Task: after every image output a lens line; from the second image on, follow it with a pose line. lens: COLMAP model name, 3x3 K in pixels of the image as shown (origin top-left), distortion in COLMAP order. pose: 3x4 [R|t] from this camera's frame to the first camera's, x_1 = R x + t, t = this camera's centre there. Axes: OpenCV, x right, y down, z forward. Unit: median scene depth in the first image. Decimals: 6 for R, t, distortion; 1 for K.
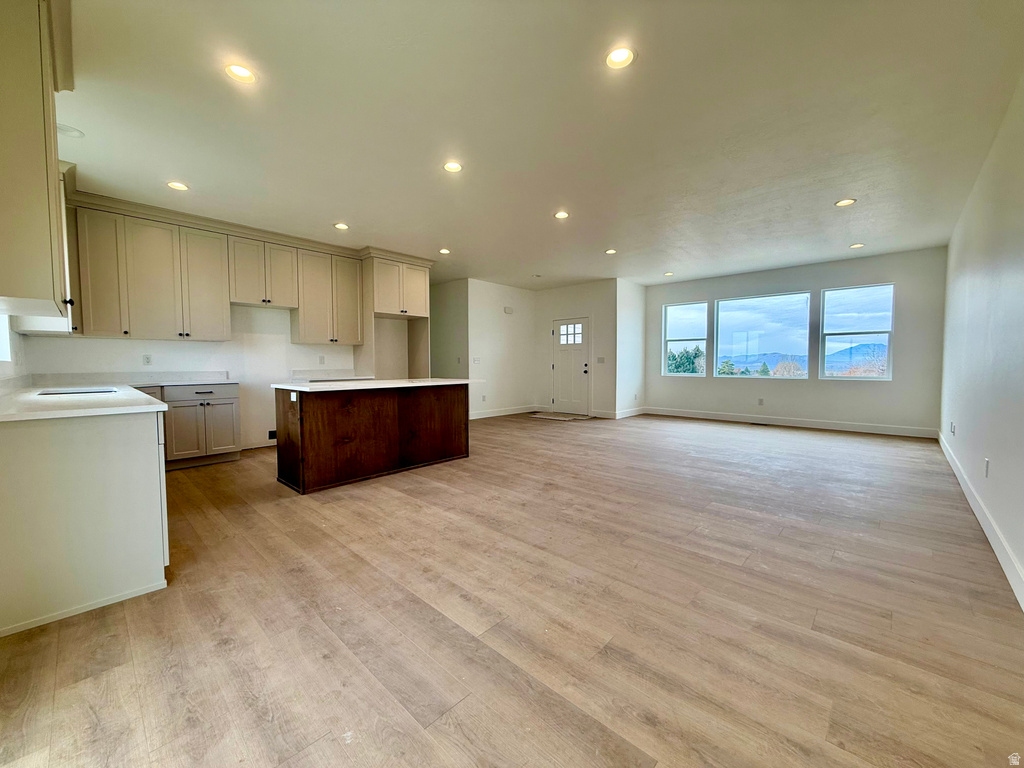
lens RADIAL K [[408.5, 0, 509.4], [0, 408.5, 381.7], [0, 0, 1]] dist [0.000065, 0.000413]
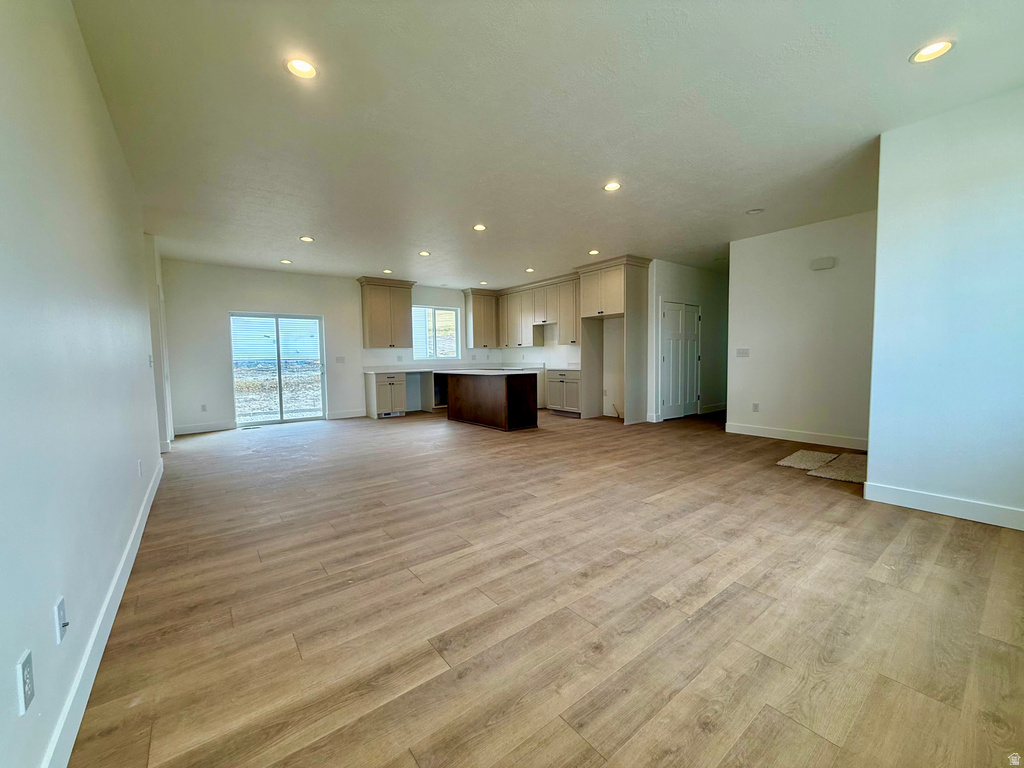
lens RADIAL K [[408.5, 0, 510.5], [0, 408.5, 383.7], [0, 0, 1]] dist [0.000065, 0.000413]
pose [[-0.158865, 0.065870, -0.985101, 0.985707], [-0.031222, 0.996938, 0.071696, -0.051979], [0.986807, 0.042146, -0.156322, 1.015127]]
